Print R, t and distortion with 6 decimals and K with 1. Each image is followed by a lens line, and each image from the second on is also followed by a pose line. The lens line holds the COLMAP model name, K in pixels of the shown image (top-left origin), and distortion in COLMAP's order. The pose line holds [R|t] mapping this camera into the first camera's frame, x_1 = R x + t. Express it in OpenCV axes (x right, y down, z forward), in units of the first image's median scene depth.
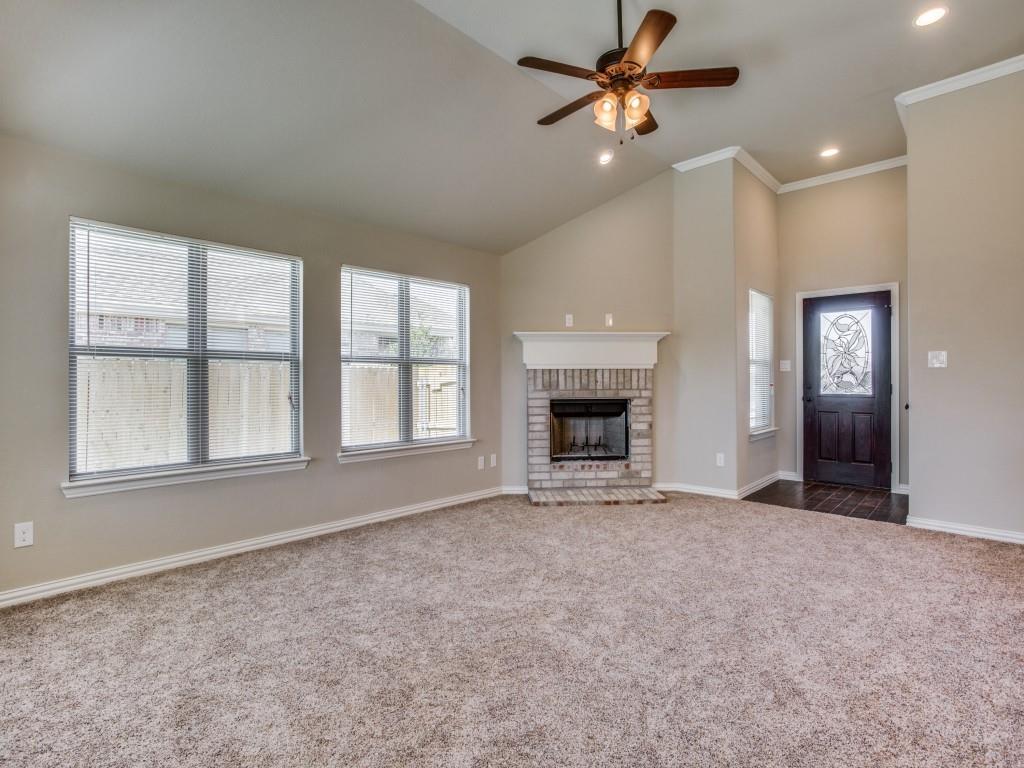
lens RADIAL K [[504.2, 0, 520.5], [0, 504.2, 379.4], [0, 0, 1]] dist [-0.049607, 0.023333]
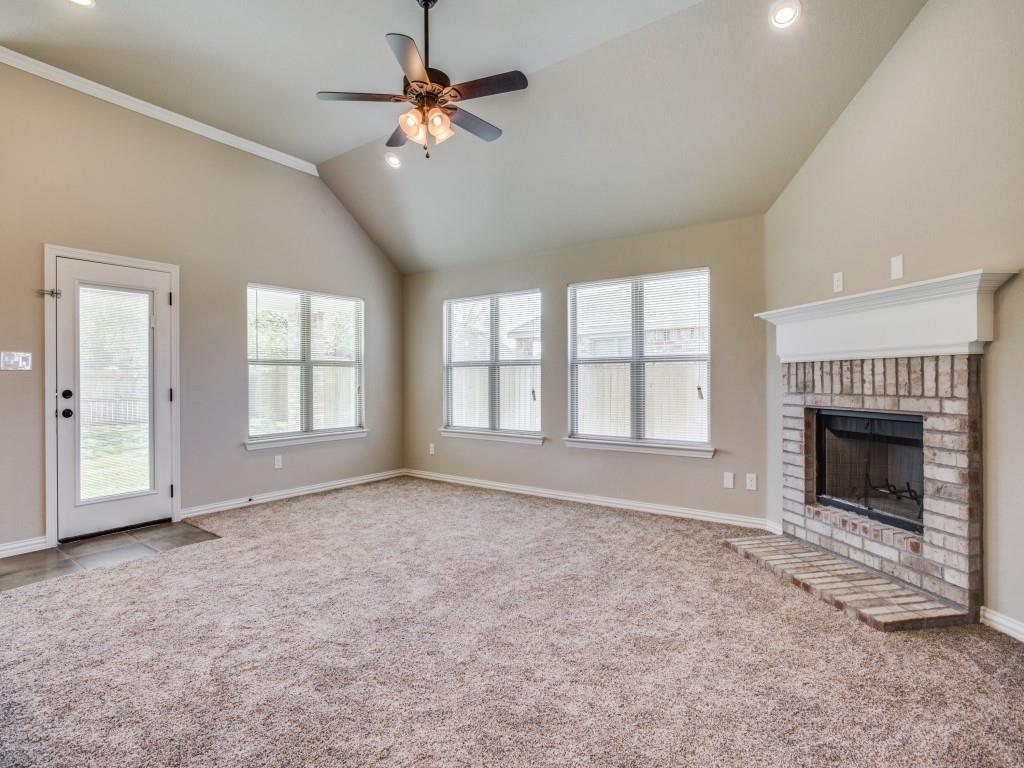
lens RADIAL K [[504.2, 0, 520.5], [0, 504.2, 379.4], [0, 0, 1]] dist [-0.049607, 0.023333]
pose [[0.144756, 0.003706, -0.989460, 0.650536], [0.008359, 0.999953, 0.004968, -0.003676], [0.989432, -0.008990, 0.144718, 0.534038]]
